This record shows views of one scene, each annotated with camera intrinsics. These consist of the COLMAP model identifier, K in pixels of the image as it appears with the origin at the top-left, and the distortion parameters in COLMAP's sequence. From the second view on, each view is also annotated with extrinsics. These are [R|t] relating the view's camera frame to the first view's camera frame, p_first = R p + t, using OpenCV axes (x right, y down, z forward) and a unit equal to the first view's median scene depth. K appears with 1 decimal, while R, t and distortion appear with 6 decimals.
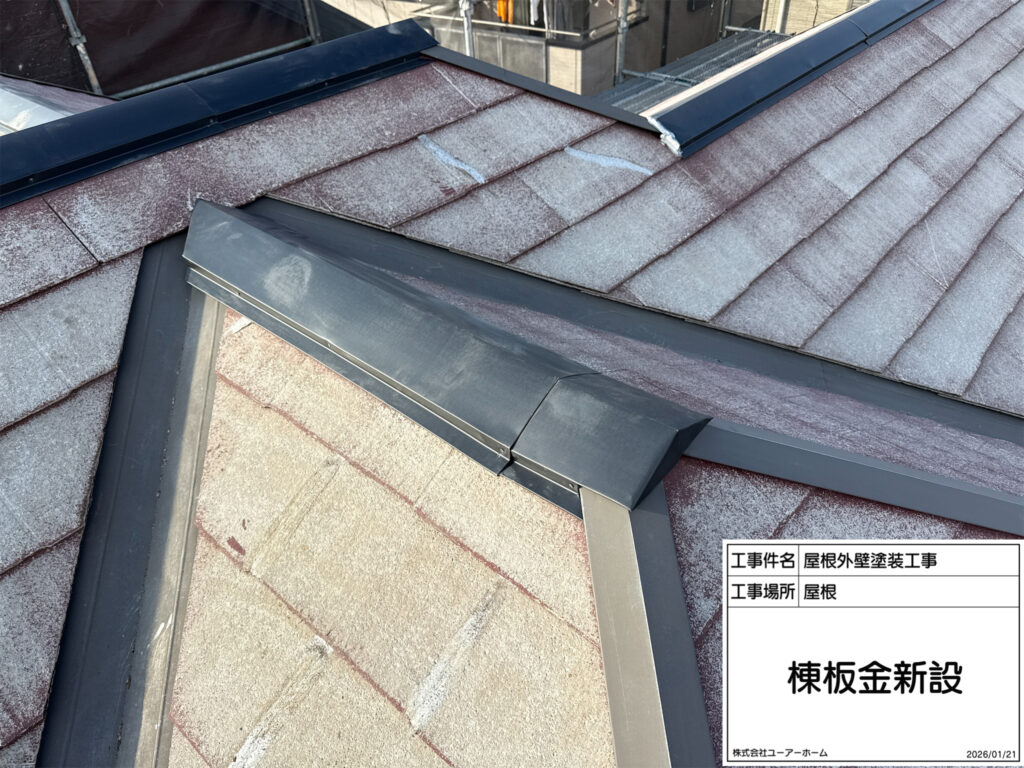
lens RADIAL K [[741.8, 0, 525.2], [0, 741.8, 385.8], [0, 0, 1]] dist [-0.002314, -0.032105]
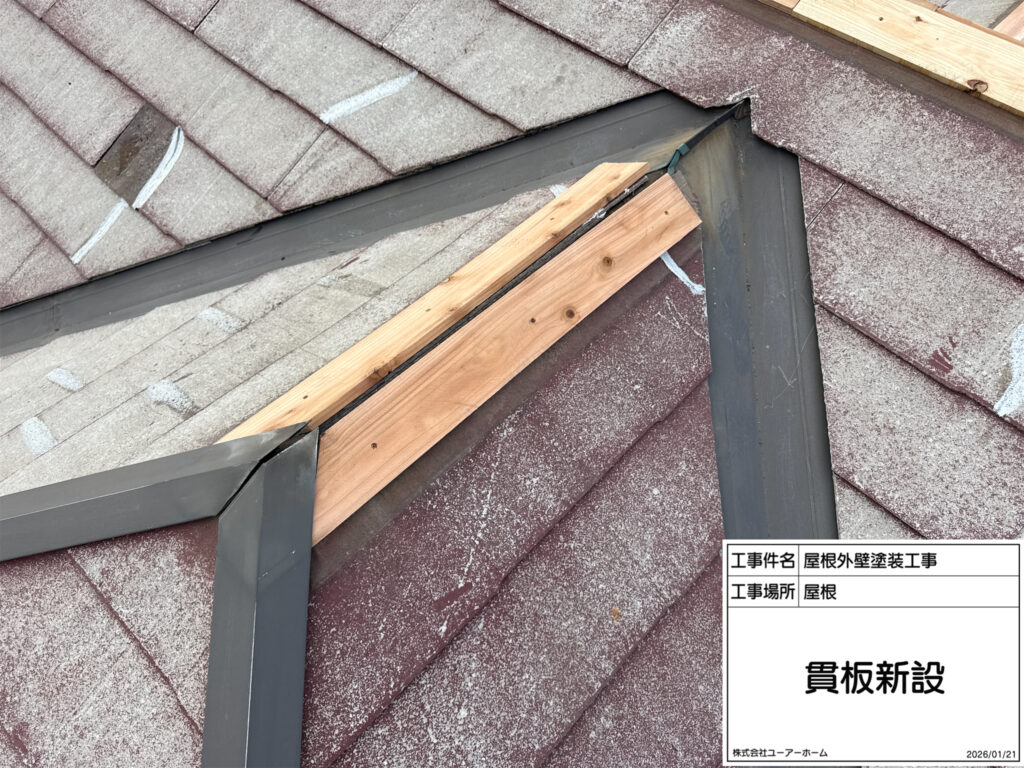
lens RADIAL K [[741.8, 0, 525.2], [0, 741.8, 385.8], [0, 0, 1]] dist [-0.002314, -0.032105]
pose [[-0.049331, 0.837482, -0.544234, 0.363131], [-0.645743, 0.388953, 0.657063, -0.576128], [0.761960, 0.383849, 0.521610, 0.520550]]
